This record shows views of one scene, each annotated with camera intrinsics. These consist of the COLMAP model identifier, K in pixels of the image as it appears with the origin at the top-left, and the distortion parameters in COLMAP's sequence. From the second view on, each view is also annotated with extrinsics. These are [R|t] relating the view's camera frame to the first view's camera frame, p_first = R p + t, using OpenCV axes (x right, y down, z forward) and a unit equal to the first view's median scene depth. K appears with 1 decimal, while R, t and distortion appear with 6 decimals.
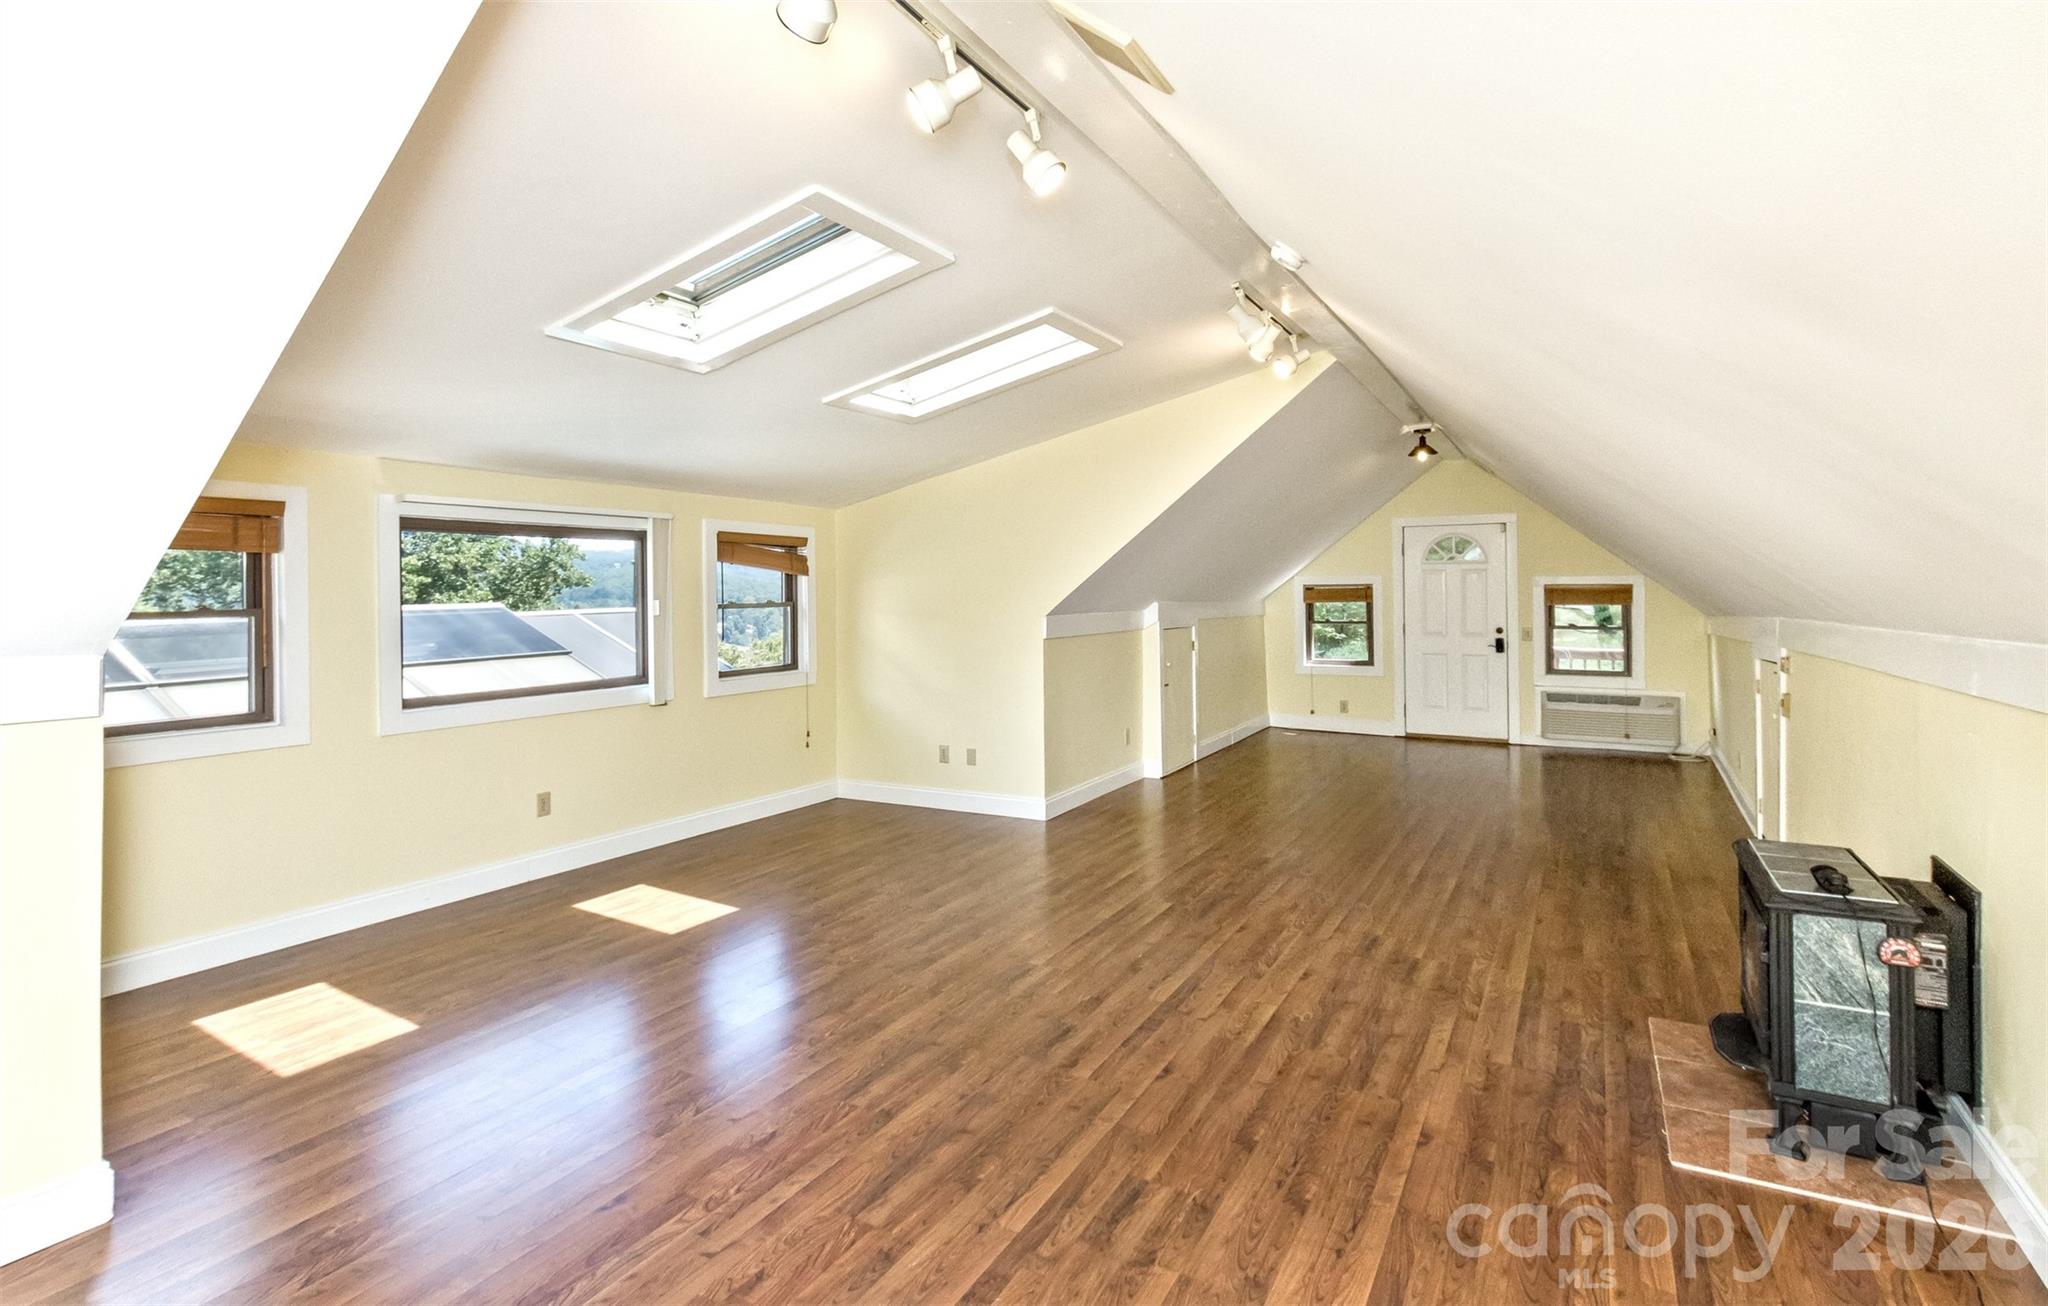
lens RADIAL K [[966.1, 0, 997.3], [0, 966.1, 585.5], [0, 0, 1]] dist [-0.001825, 0.000056]
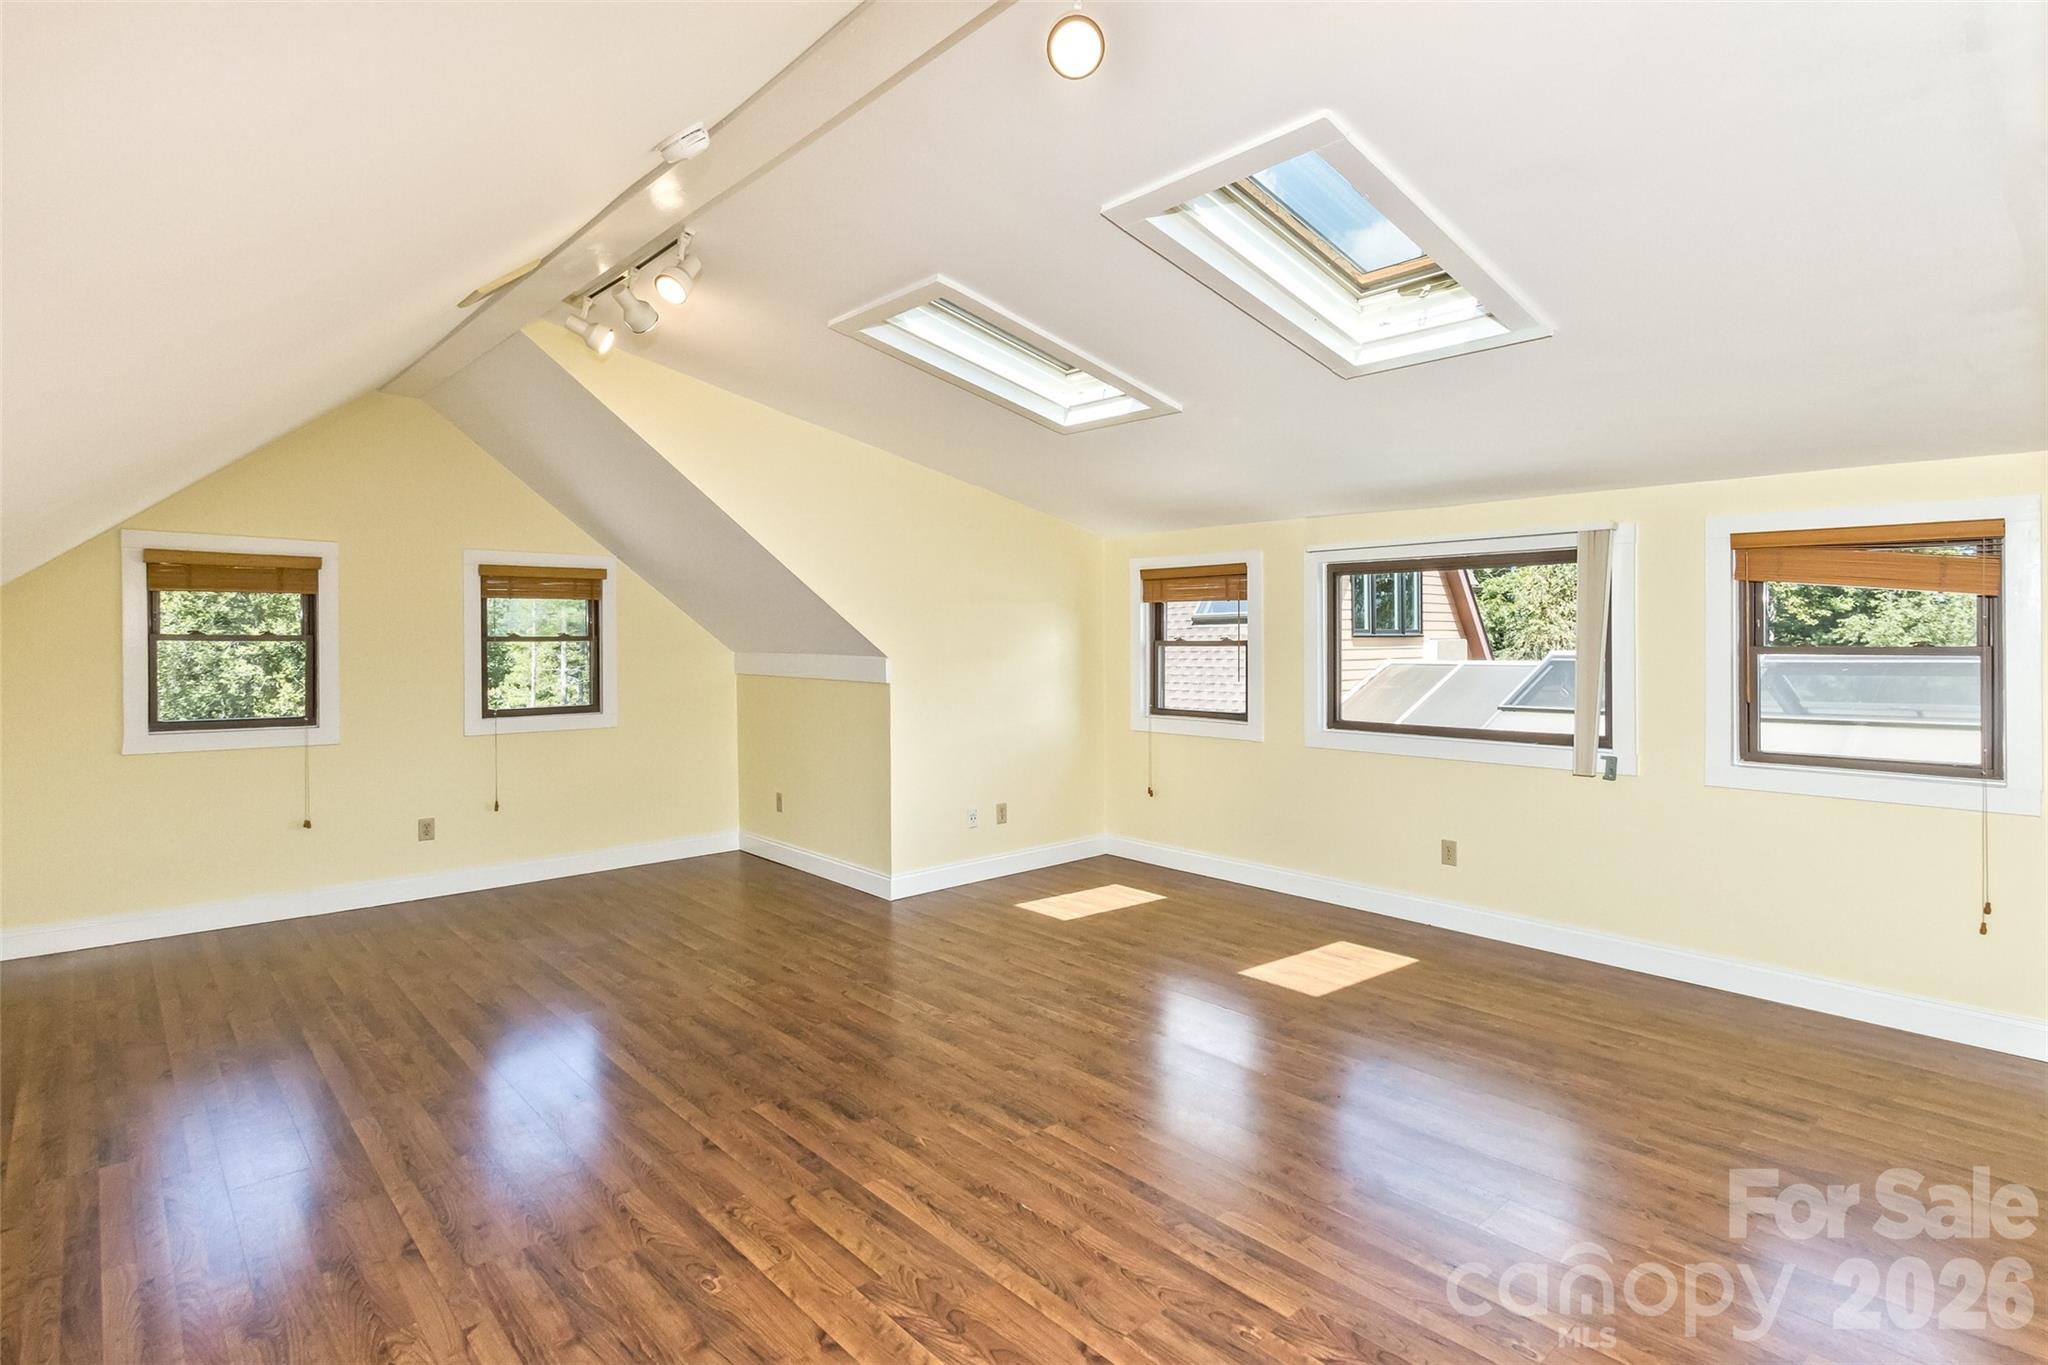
lens RADIAL K [[953.5, 0, 1020.5], [0, 953.5, 630.9], [0, 0, 1]] dist [-0.004174, -0.001433]
pose [[-0.241981, 0.006802, -0.970257, 0.935292], [0.006084, 0.999966, 0.005493, 0.002756], [0.970262, -0.004574, -0.242014, 1.430189]]
